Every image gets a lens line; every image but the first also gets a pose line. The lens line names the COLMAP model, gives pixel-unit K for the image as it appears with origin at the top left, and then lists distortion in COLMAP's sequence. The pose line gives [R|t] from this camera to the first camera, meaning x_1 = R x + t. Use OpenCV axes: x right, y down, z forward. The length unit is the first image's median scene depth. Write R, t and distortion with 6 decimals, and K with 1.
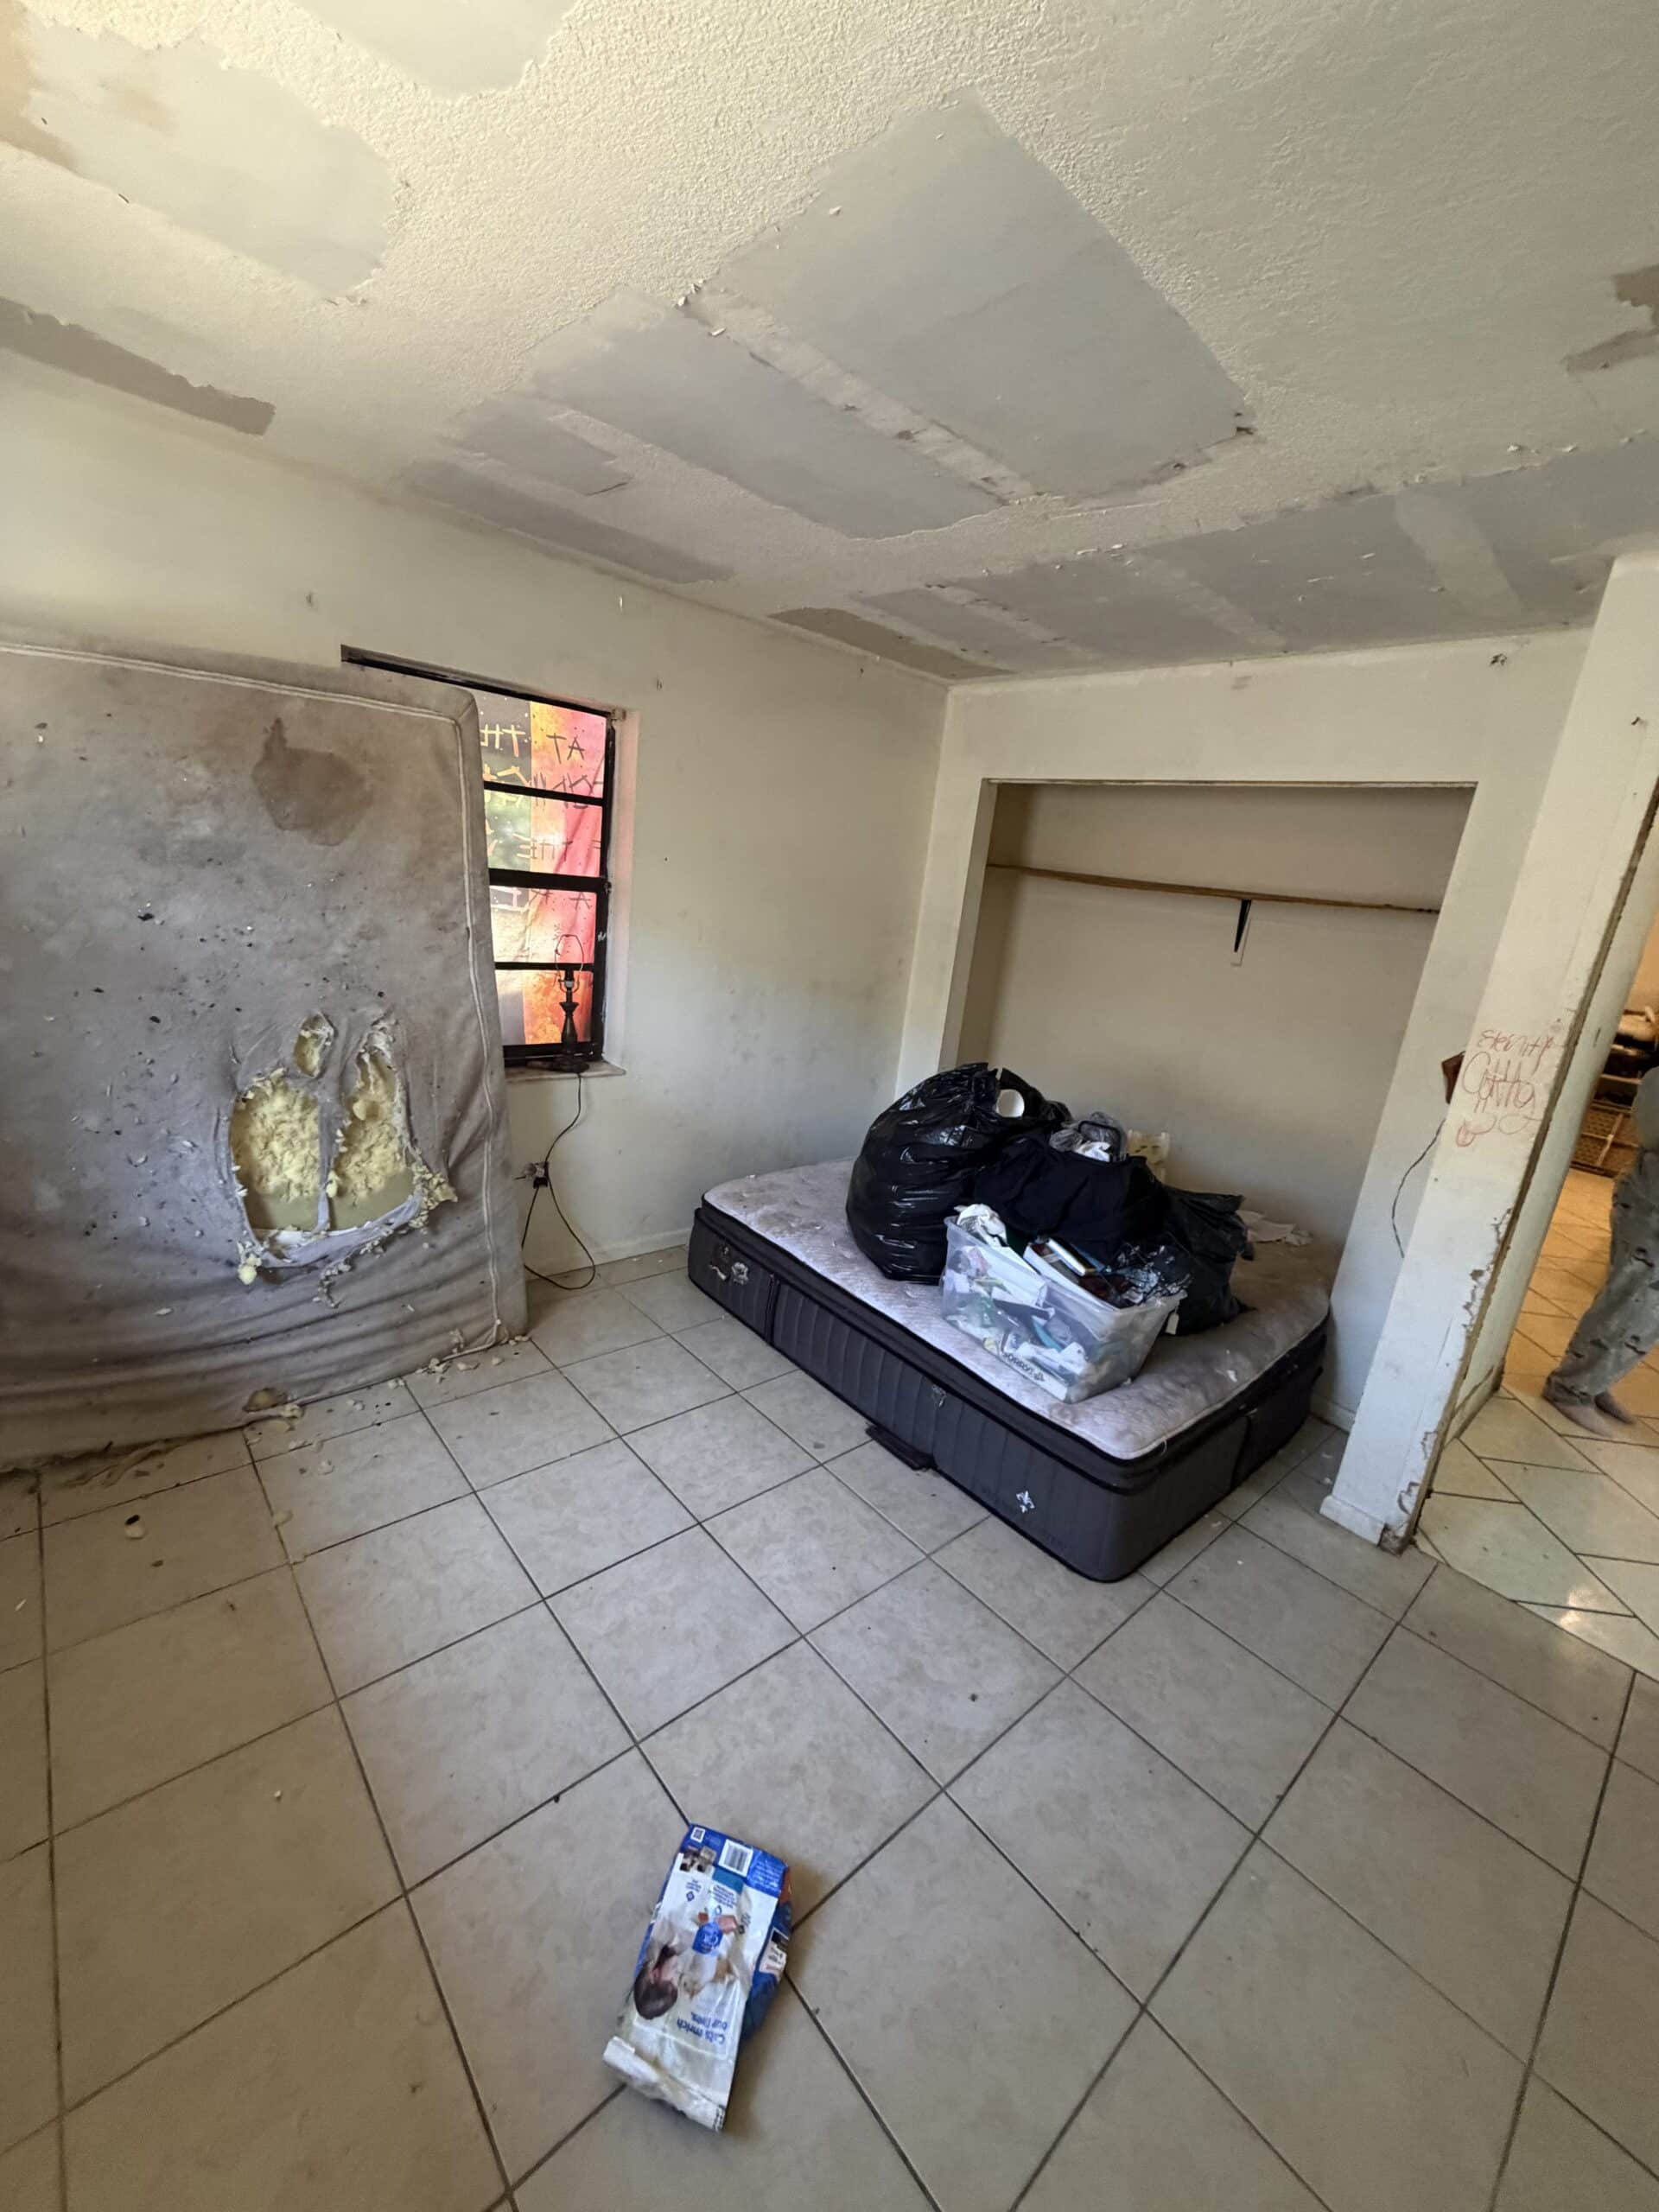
lens RADIAL K [[877.8, 0, 828.8], [0, 877.8, 1100.2], [0, 0, 1]] dist [-0.000483, -0.000207]
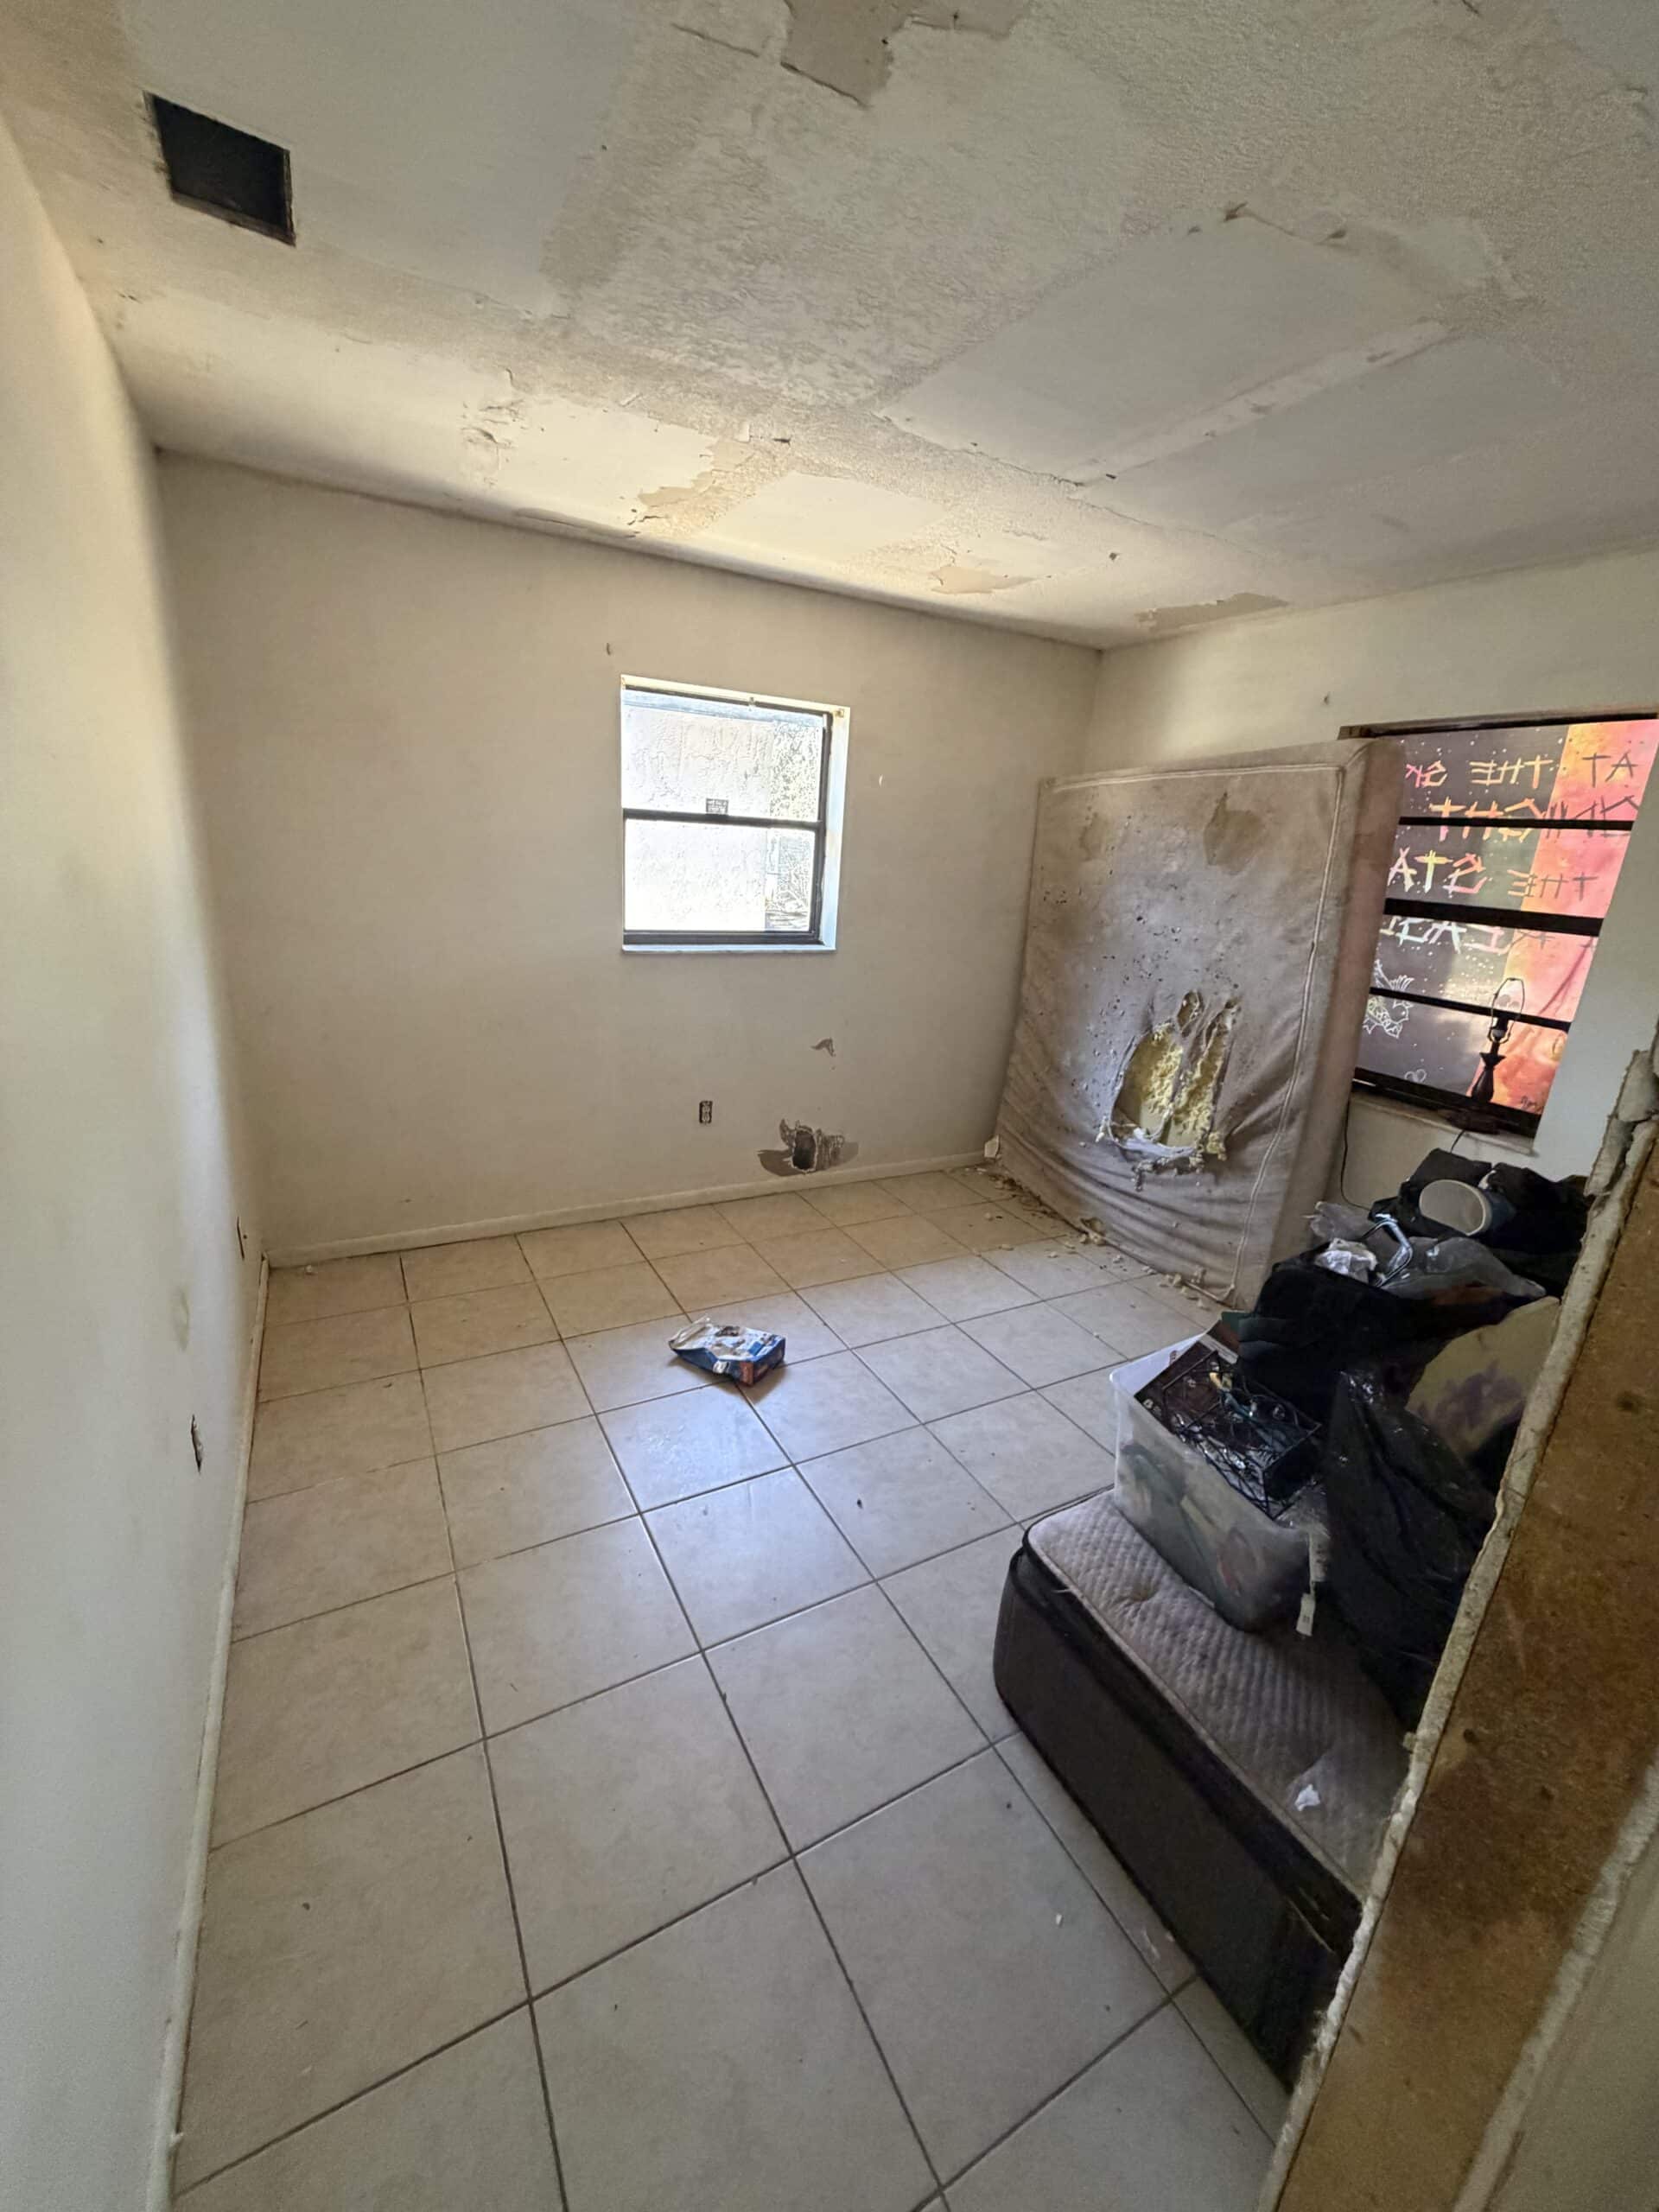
lens RADIAL K [[877.8, 0, 828.8], [0, 877.8, 1100.2], [0, 0, 1]] dist [-0.000483, -0.000207]
pose [[-0.210334, 0.162319, -0.964060, 0.970514], [-0.336615, 0.913798, 0.227298, -0.061368], [0.917851, 0.372326, -0.137563, 0.723253]]
